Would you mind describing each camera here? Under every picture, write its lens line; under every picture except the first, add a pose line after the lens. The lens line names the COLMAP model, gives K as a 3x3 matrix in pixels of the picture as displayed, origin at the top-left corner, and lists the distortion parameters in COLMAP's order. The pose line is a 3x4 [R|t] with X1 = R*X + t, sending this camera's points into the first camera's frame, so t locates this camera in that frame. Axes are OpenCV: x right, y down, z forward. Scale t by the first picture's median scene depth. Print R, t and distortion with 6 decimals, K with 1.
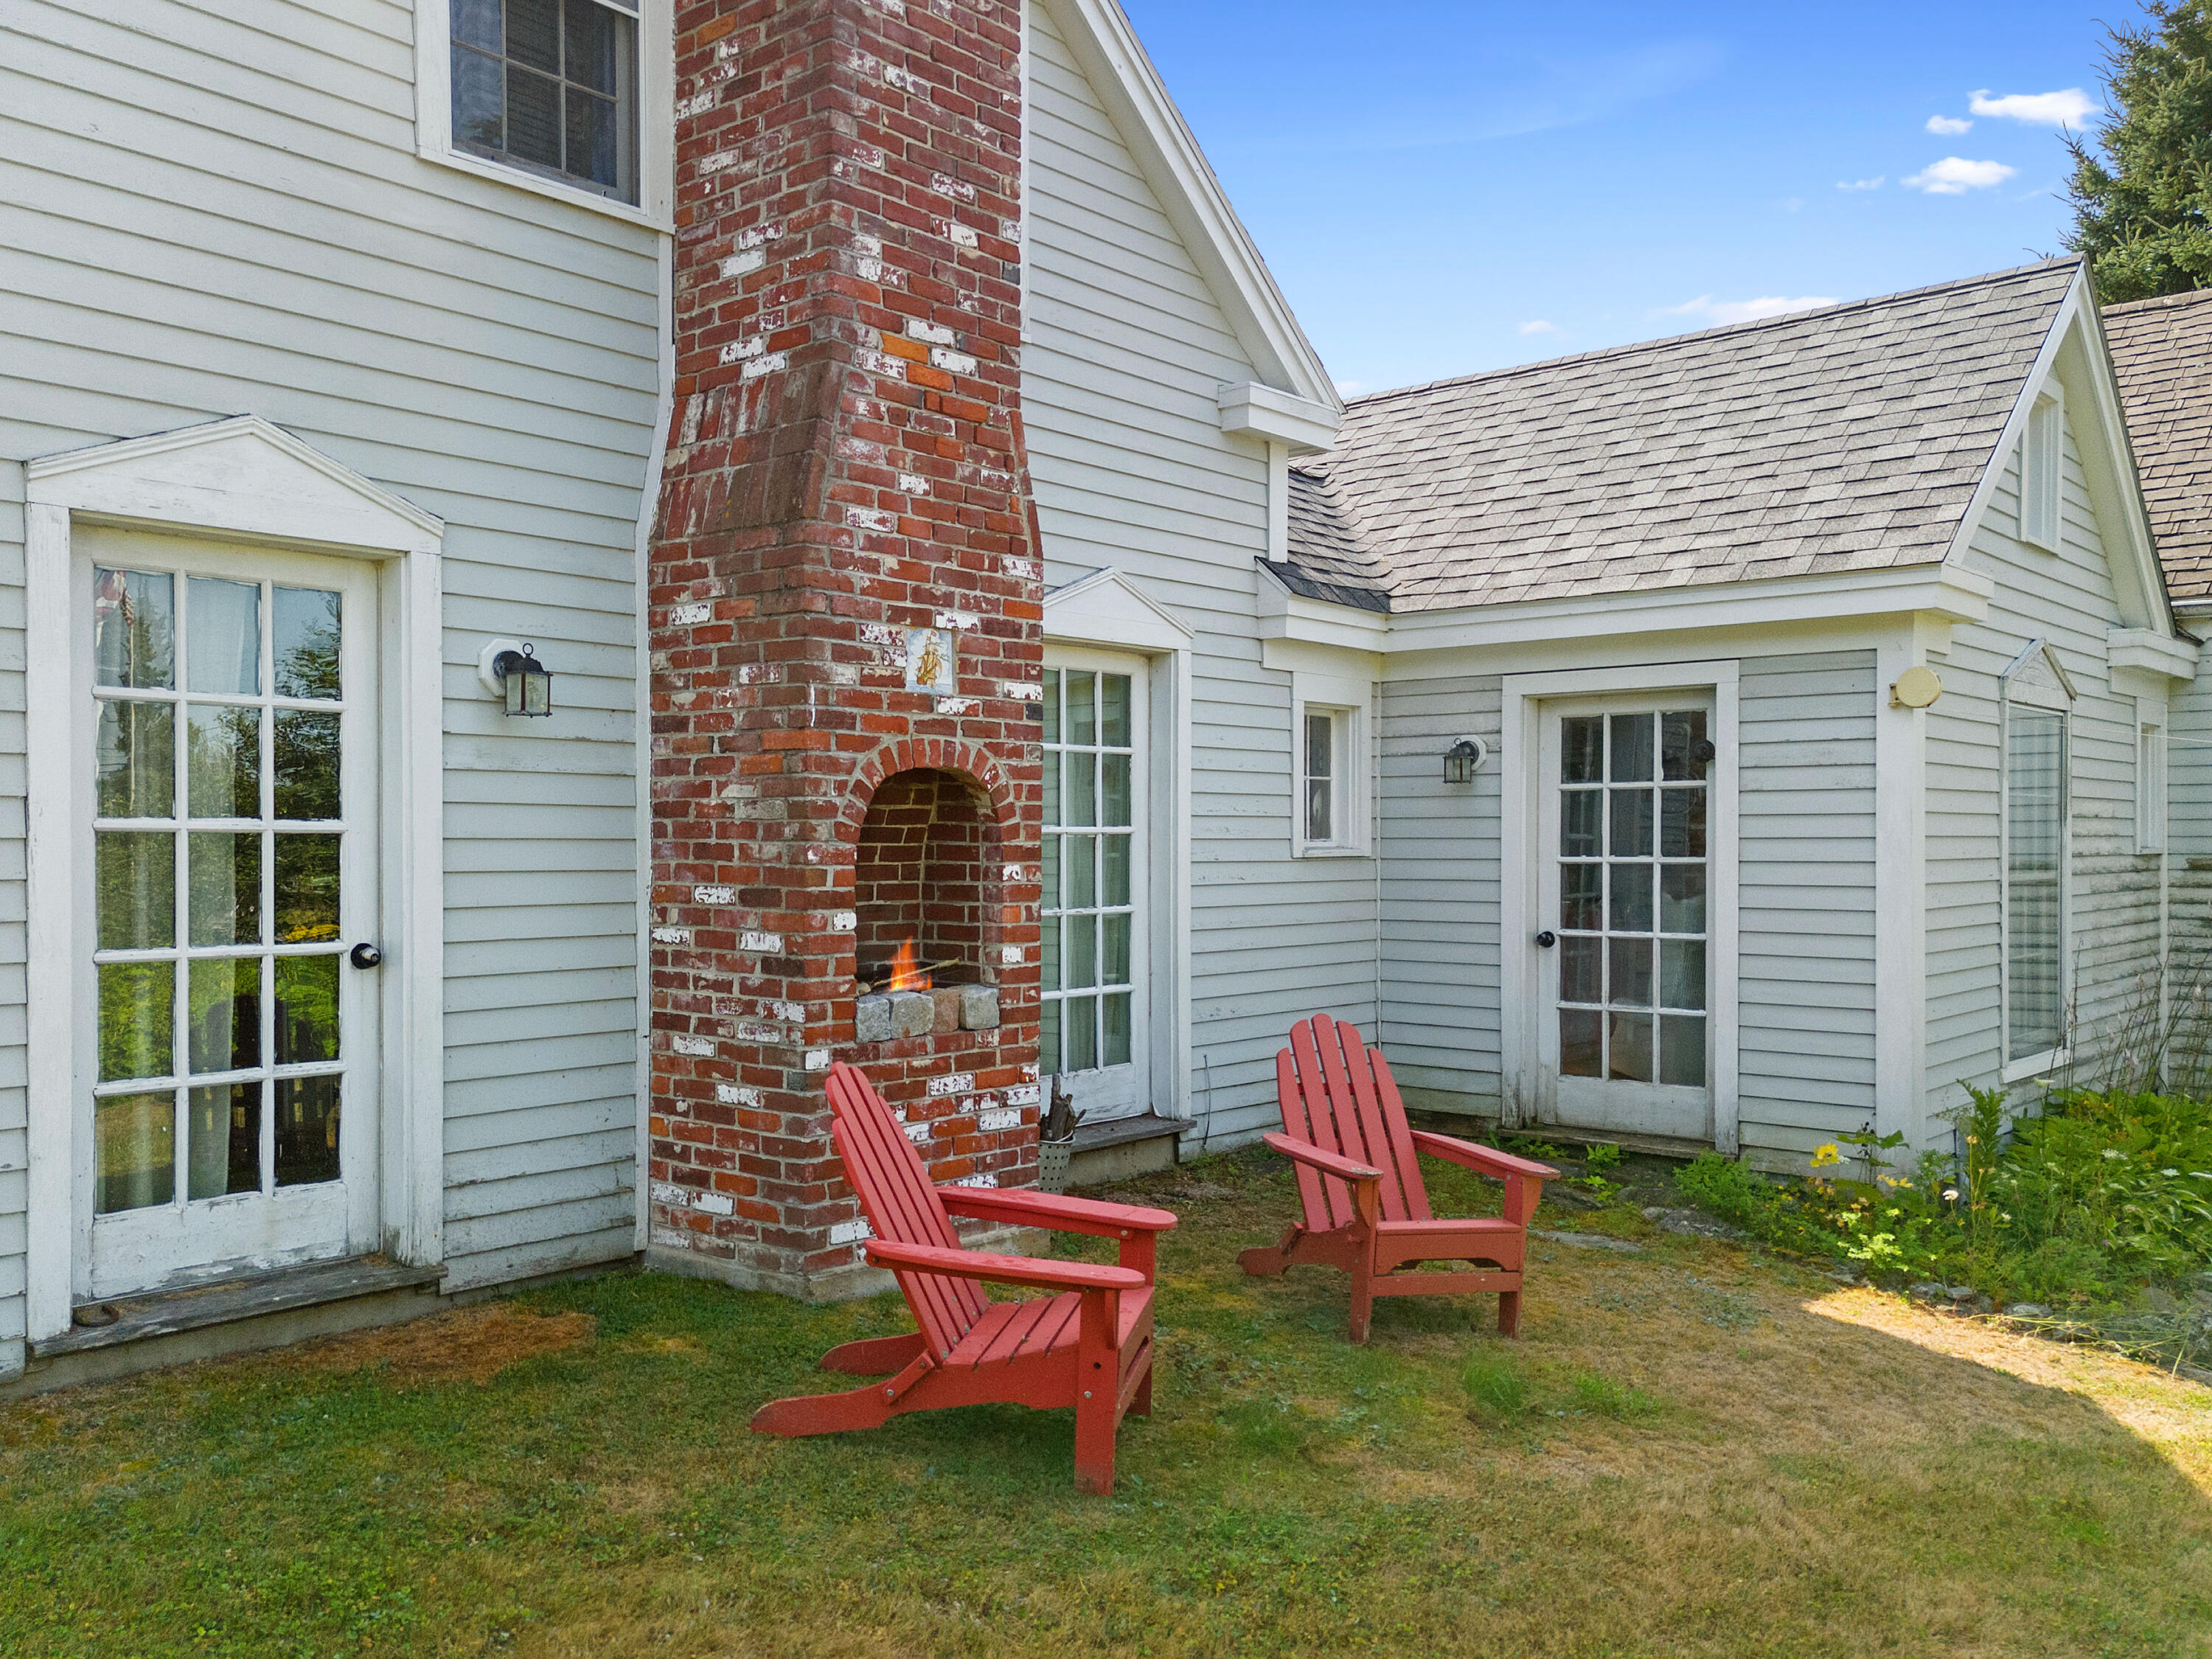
lens RADIAL K [[1821.9, 0, 1105.2], [0, 1821.9, 905.8], [0, 0, 1]] dist [0.141655, -0.246554]
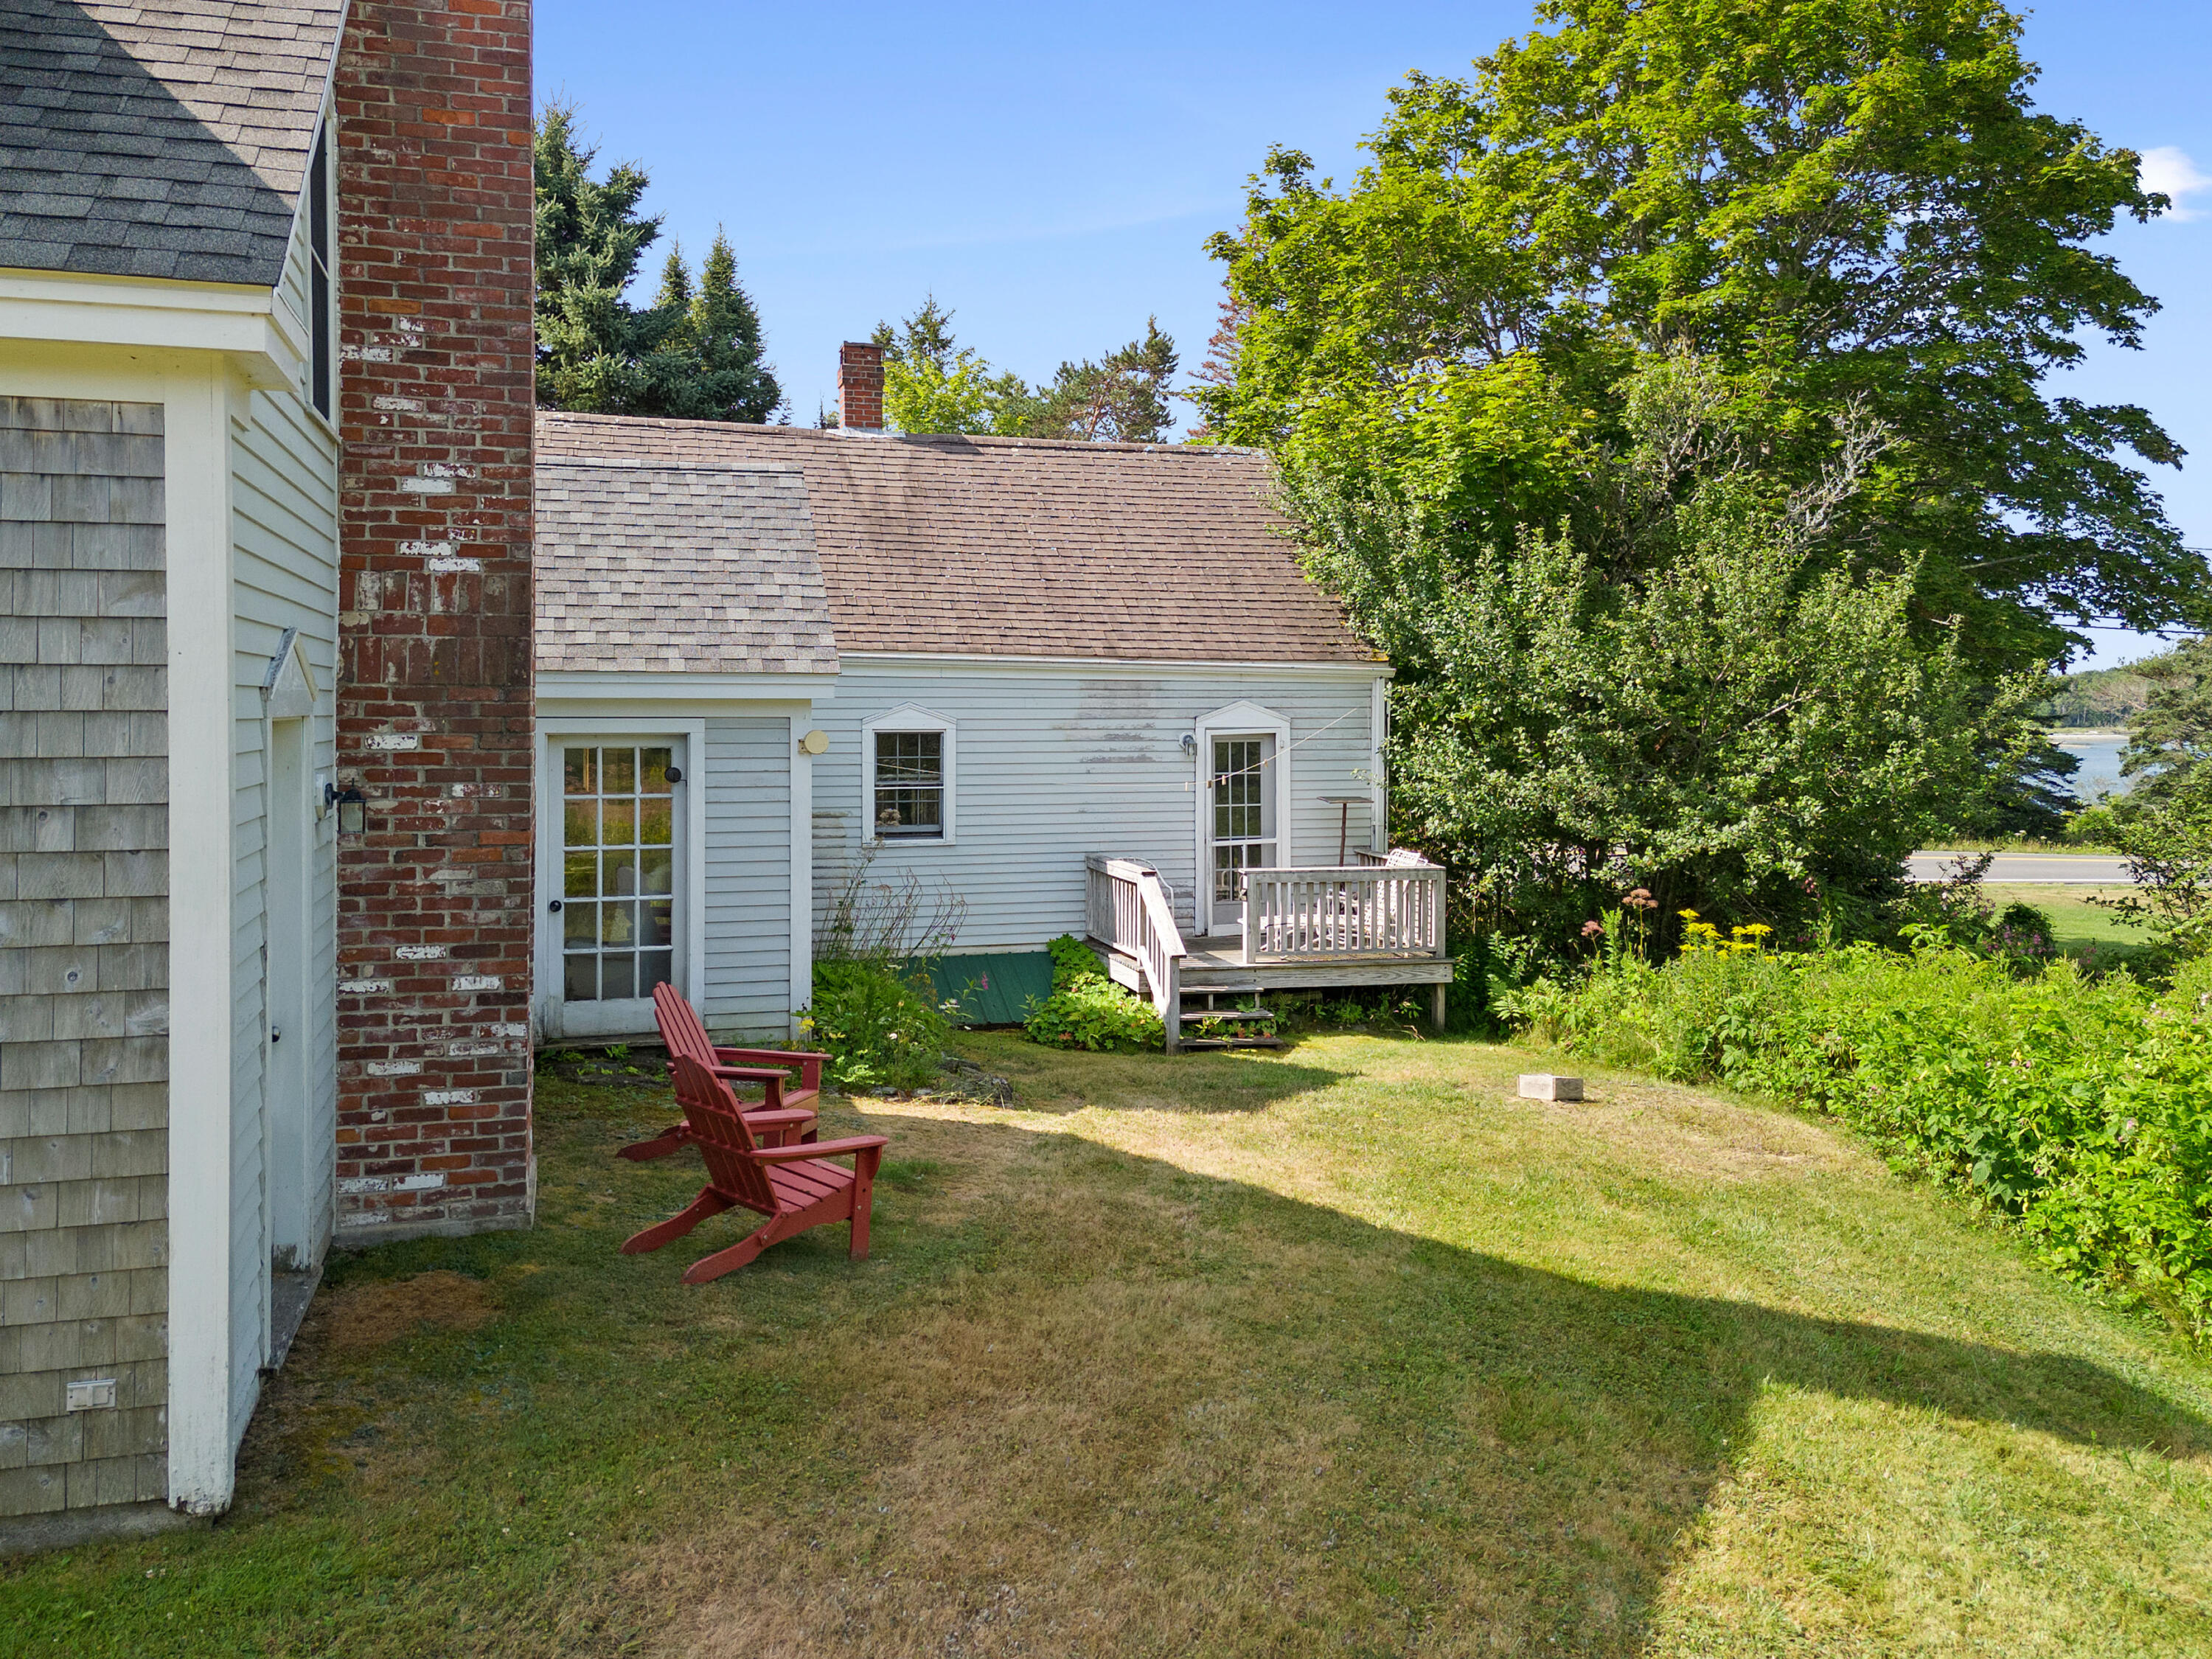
lens RADIAL K [[1688.9, 0, 1142.0], [0, 1688.9, 826.6], [0, 0, 1]] dist [0.066240, -0.059324]
pose [[0.539645, -0.047929, 0.840527, -0.969435], [0.024797, 0.998850, 0.041037, -0.135381], [-0.841528, -0.001303, 0.540213, -0.114479]]
